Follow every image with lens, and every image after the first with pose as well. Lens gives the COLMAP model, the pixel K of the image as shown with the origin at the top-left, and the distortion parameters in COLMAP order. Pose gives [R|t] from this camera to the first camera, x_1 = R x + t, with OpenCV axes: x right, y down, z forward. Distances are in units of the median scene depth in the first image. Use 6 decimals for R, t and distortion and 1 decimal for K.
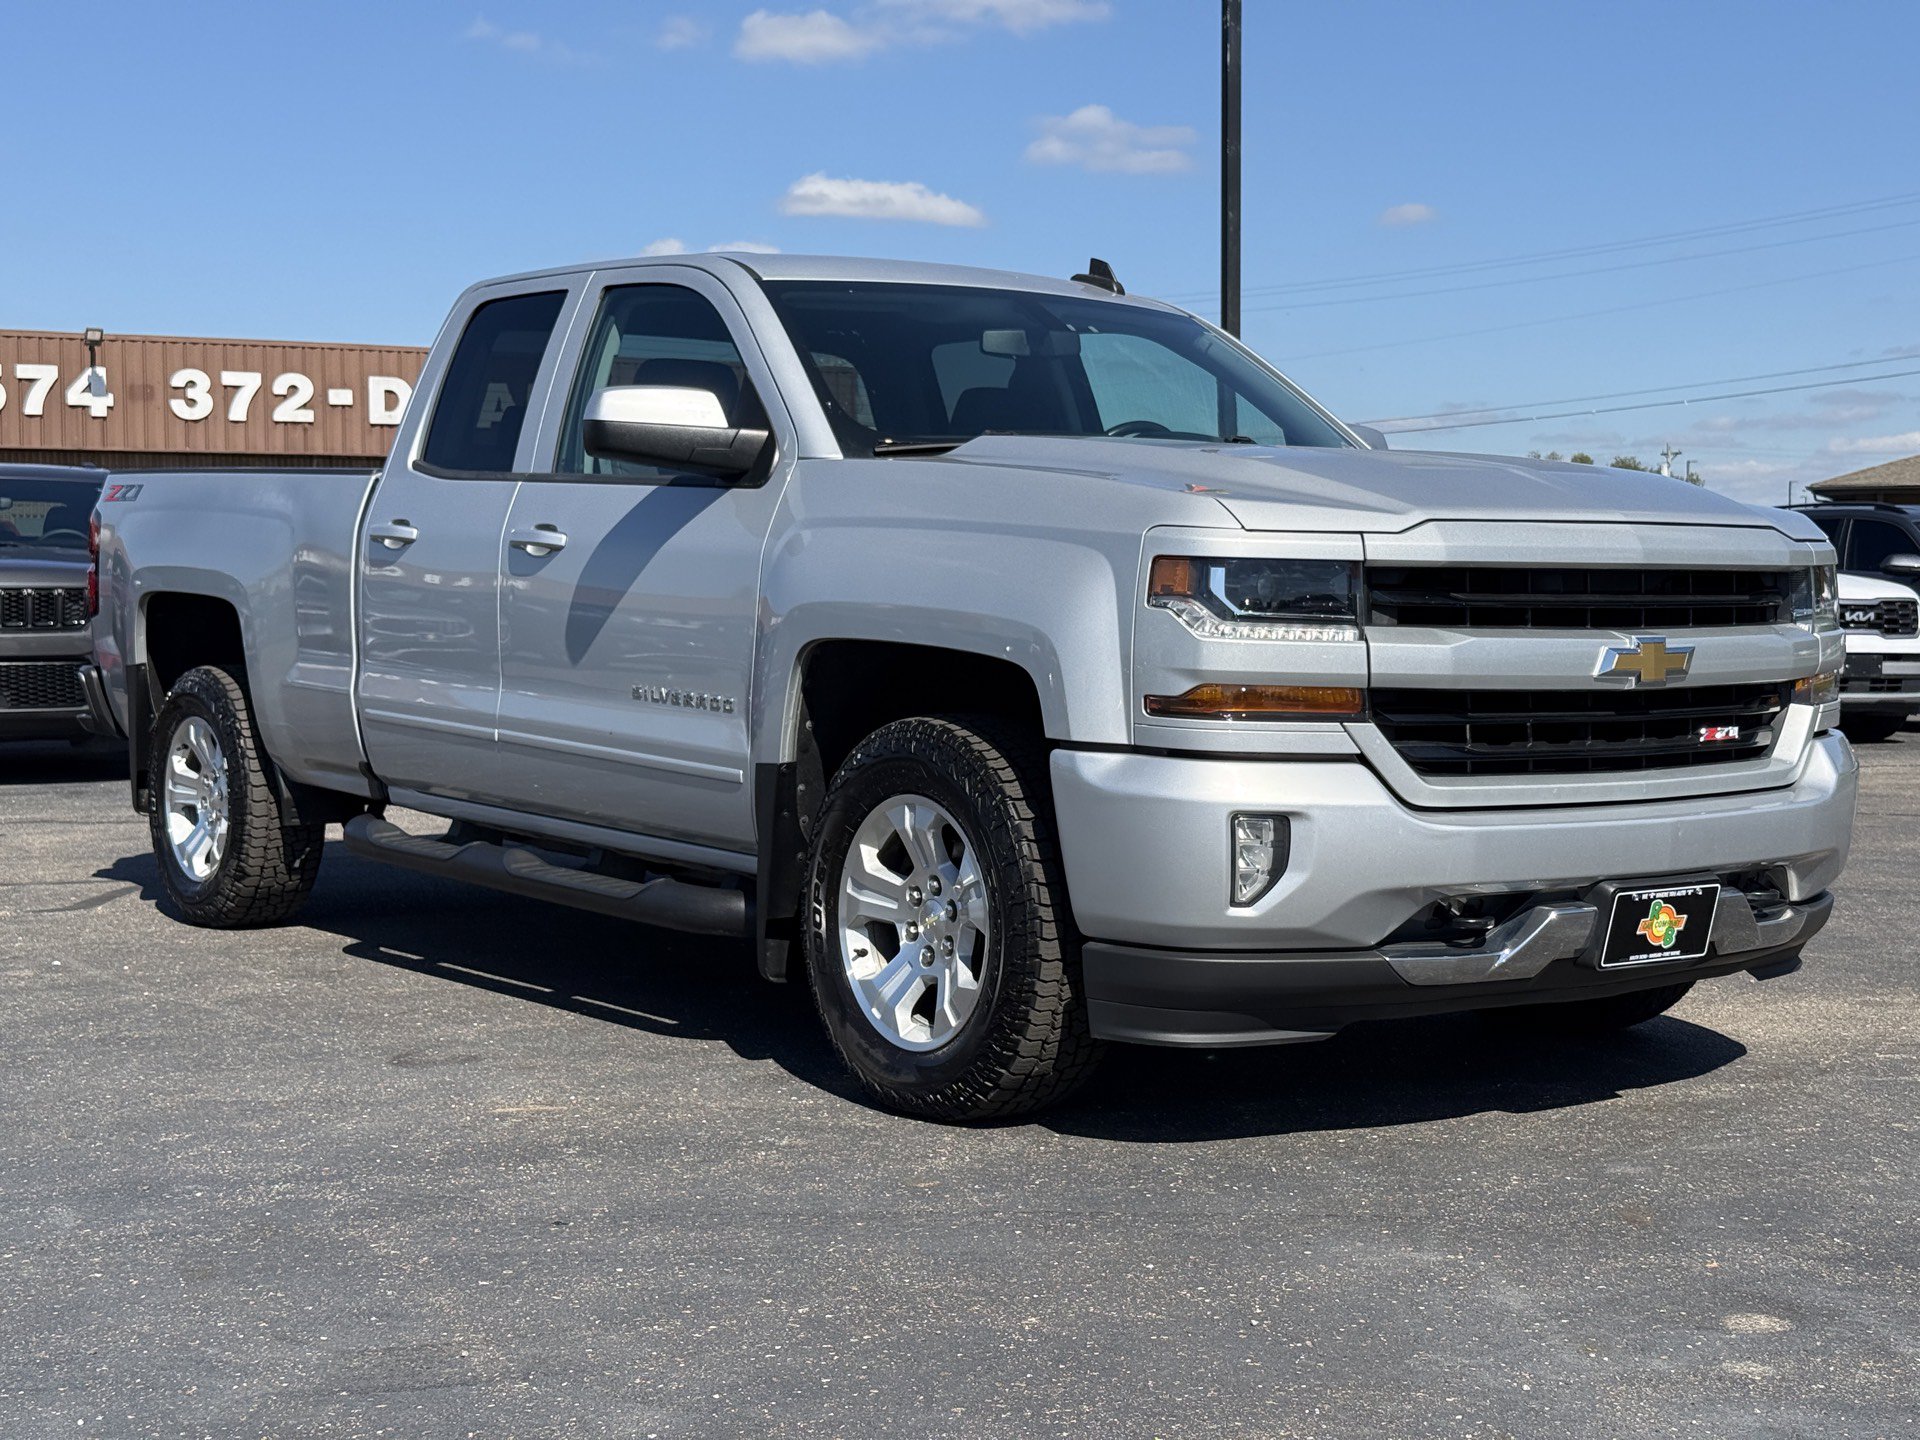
lens RADIAL K [[2668.5, 0, 972.6], [0, 2668.5, 721.0], [0, 0, 1]] dist [0.127639, -0.150945]
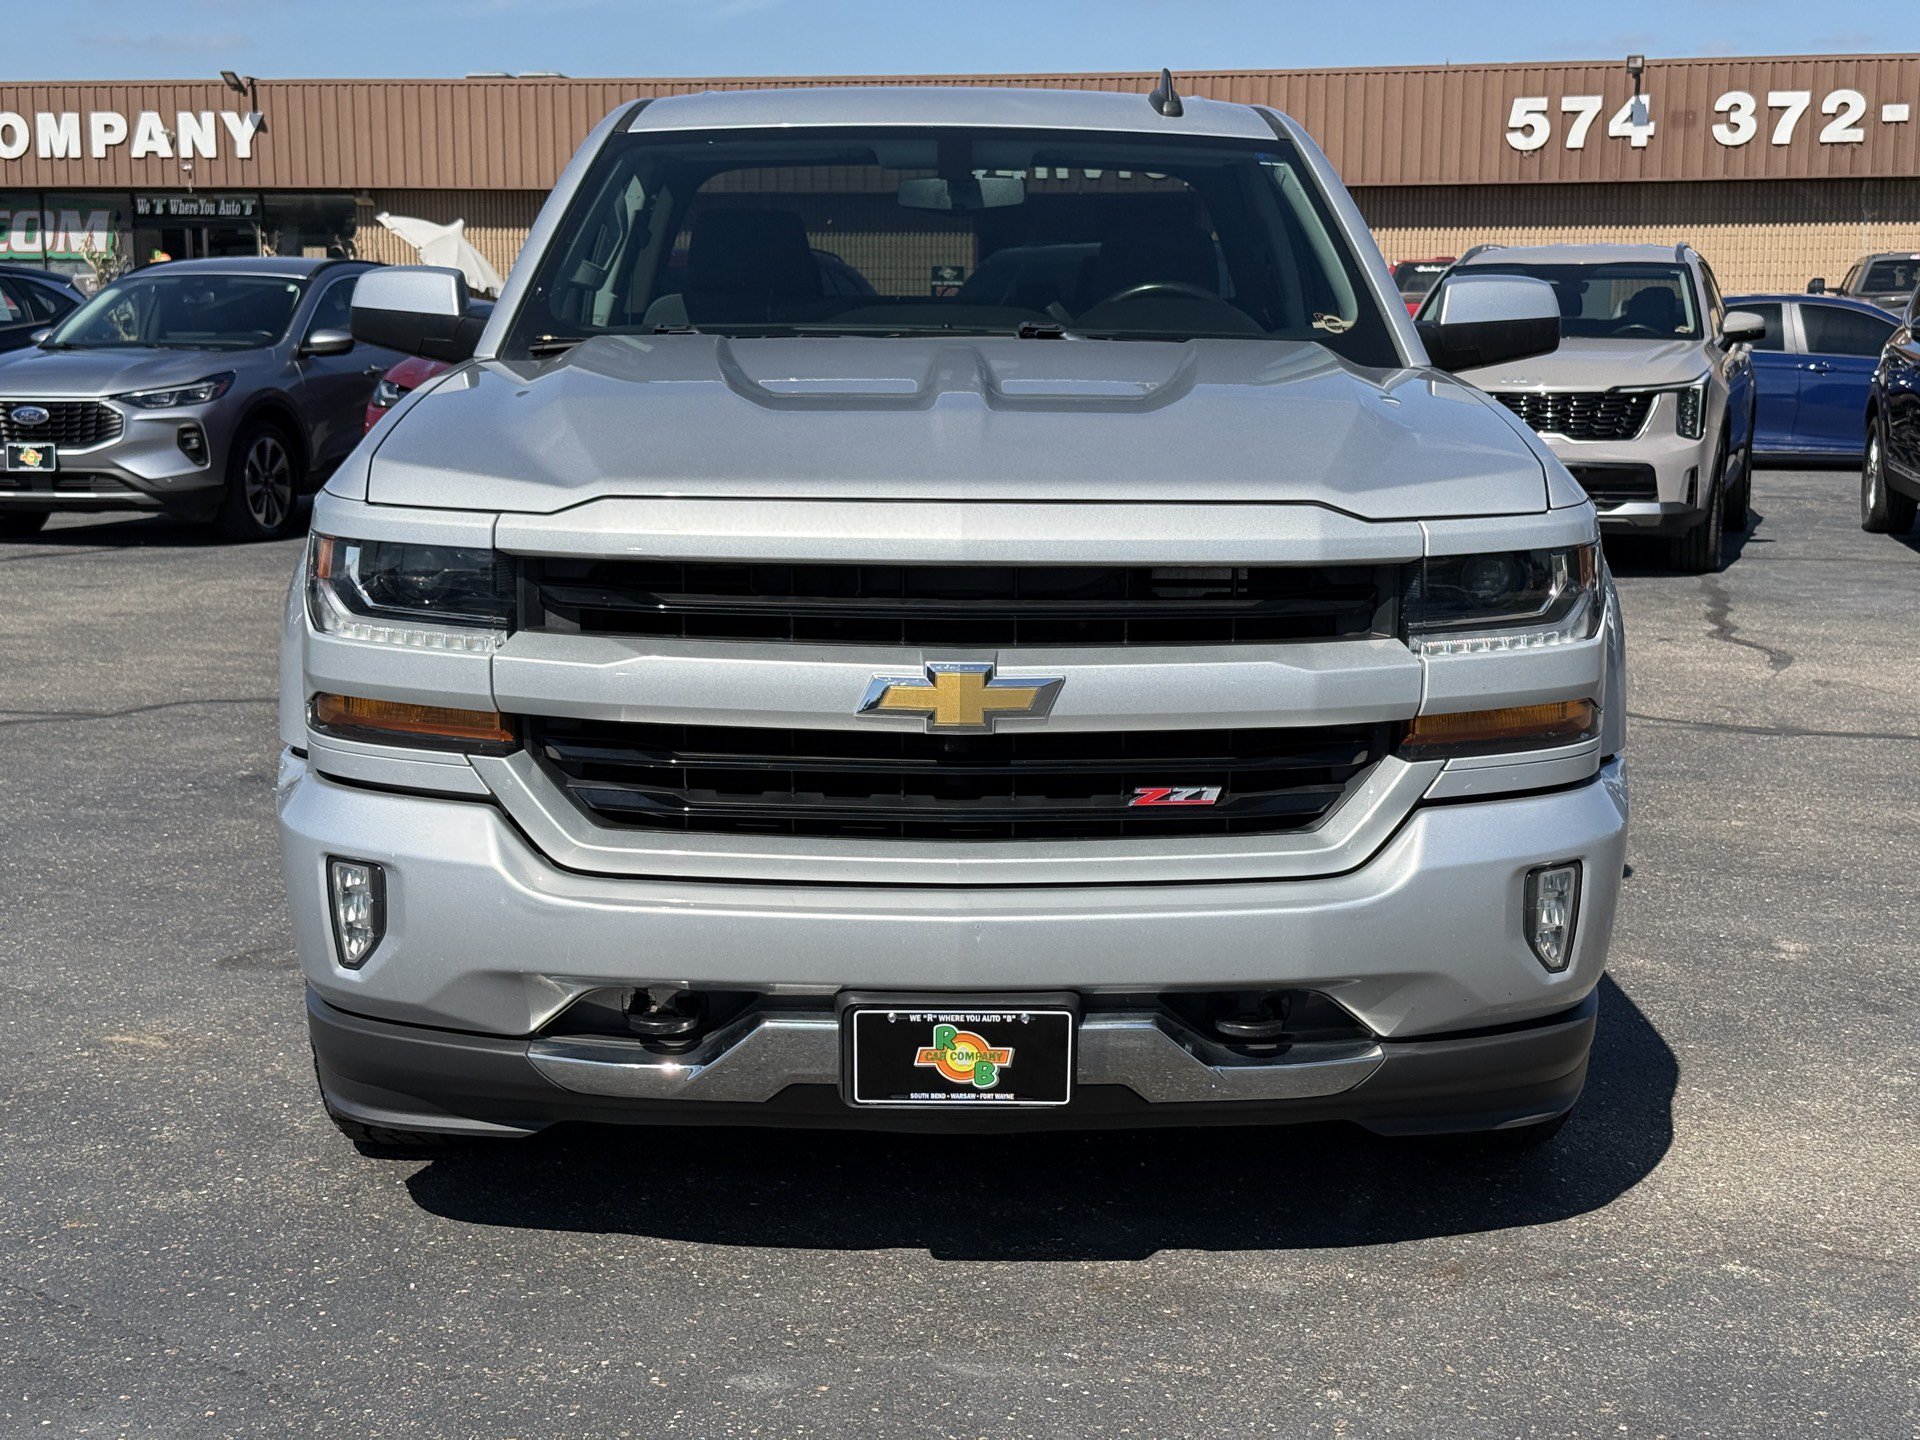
lens RADIAL K [[2668.5, 0, 972.6], [0, 2668.5, 721.0], [0, 0, 1]] dist [0.127639, -0.150945]
pose [[0.806939, 0.096048, -0.582773, 0.625356], [-0.033906, 0.992595, 0.116644, -0.092474], [0.589661, -0.074366, 0.804220, 0.396394]]
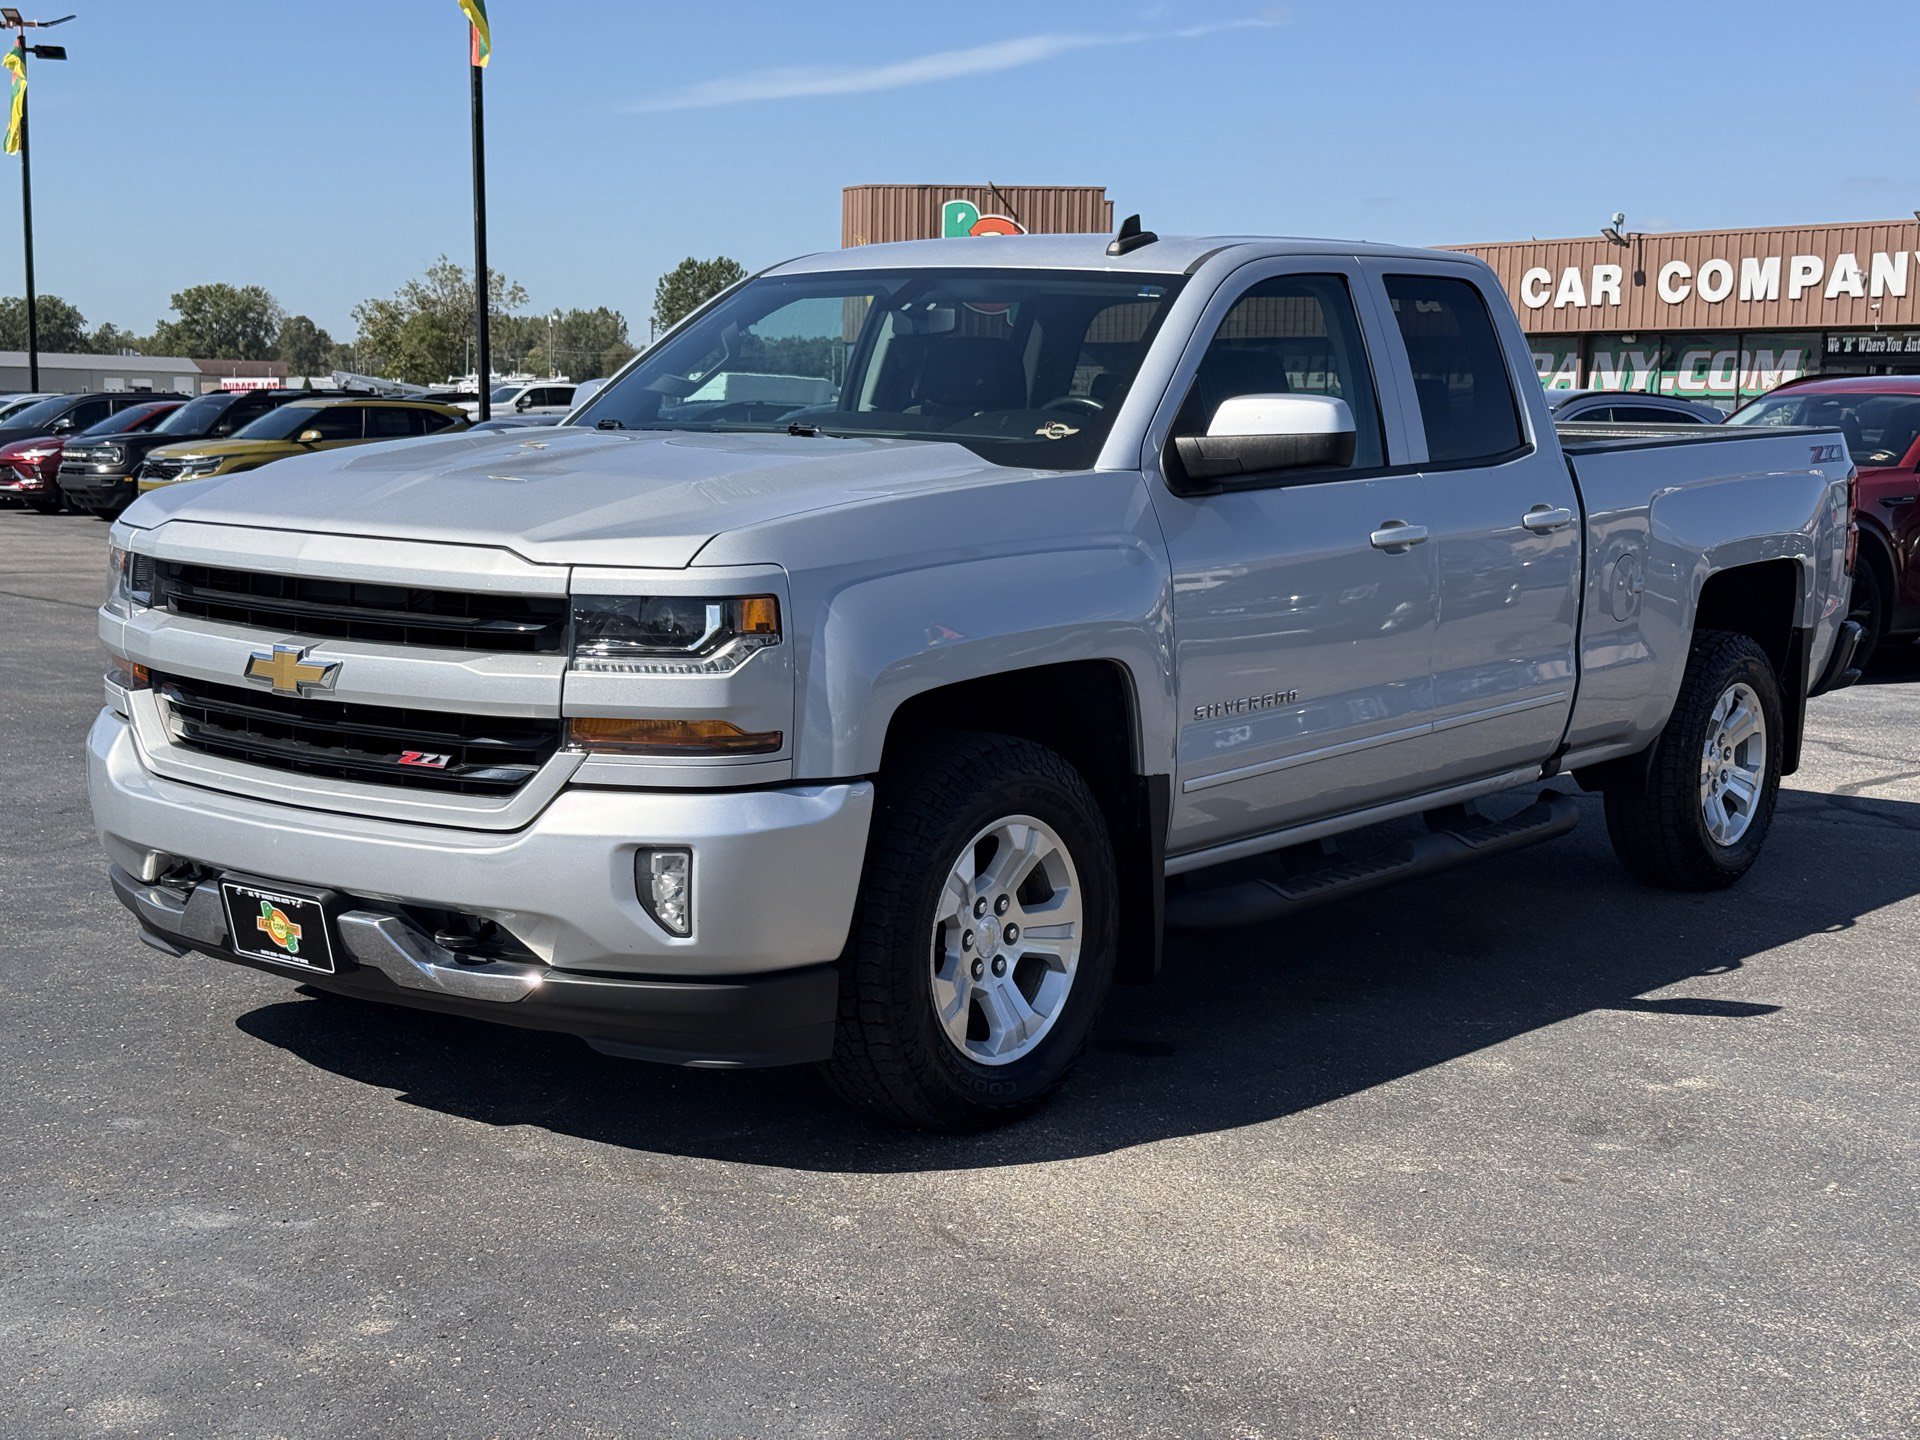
lens RADIAL K [[2668.5, 0, 972.6], [0, 2668.5, 721.0], [0, 0, 1]] dist [0.127639, -0.150945]
pose [[0.265955, 0.118482, -0.956676, 1.205203], [-0.071721, 0.992099, 0.102931, -0.117453], [0.961314, 0.041238, 0.272352, 0.904876]]
